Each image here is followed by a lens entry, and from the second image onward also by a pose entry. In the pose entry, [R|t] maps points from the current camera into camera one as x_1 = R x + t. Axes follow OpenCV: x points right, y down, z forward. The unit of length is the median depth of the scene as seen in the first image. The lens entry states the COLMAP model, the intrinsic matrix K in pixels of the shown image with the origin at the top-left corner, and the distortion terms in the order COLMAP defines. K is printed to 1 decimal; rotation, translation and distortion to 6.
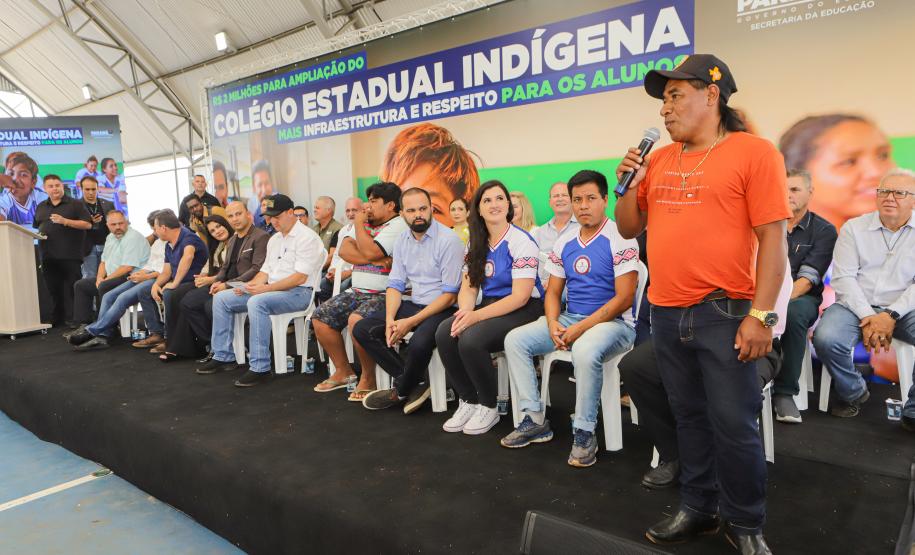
lens RADIAL K [[616.3, 0, 455.9], [0, 616.3, 271.5], [0, 0, 1]] dist [-0.006695, -0.000811]
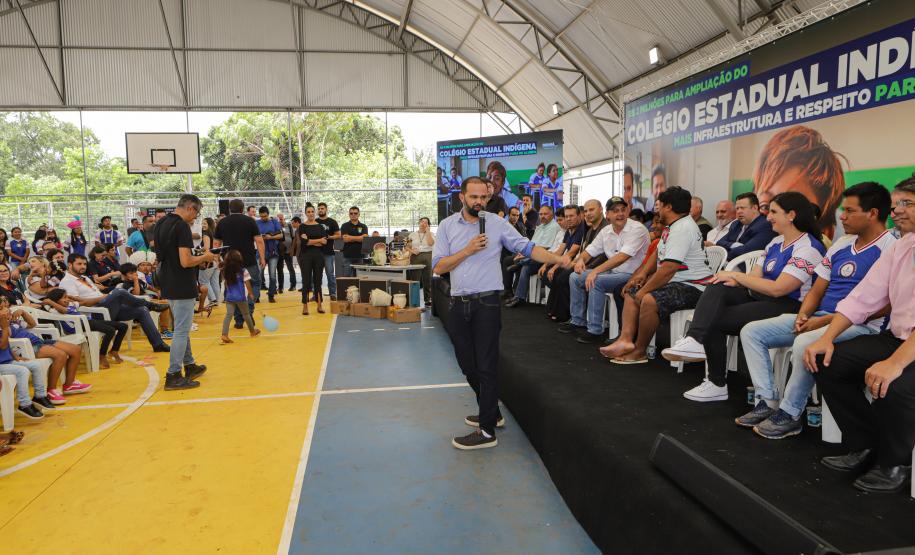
lens RADIAL K [[619.6, 0, 457.5], [0, 619.6, 277.5], [0, 0, 1]] dist [0.001120, 0.003565]
pose [[0.749614, 0.094550, -0.655087, 0.215681], [-0.085471, 0.995285, 0.045848, 0.005739], [0.656334, 0.021623, 0.754161, -0.118001]]
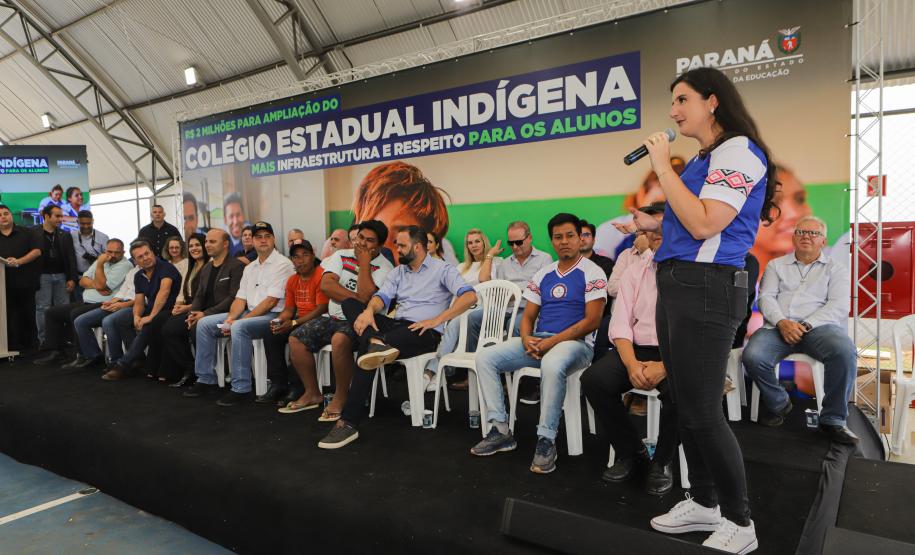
lens RADIAL K [[616.3, 0, 455.9], [0, 616.3, 271.5], [0, 0, 1]] dist [-0.006695, -0.000811]
pose [[0.997263, 0.007942, 0.073507, -0.023580], [-0.004023, 0.998570, -0.053314, 0.006674], [-0.073825, 0.052873, 0.995869, -0.063419]]
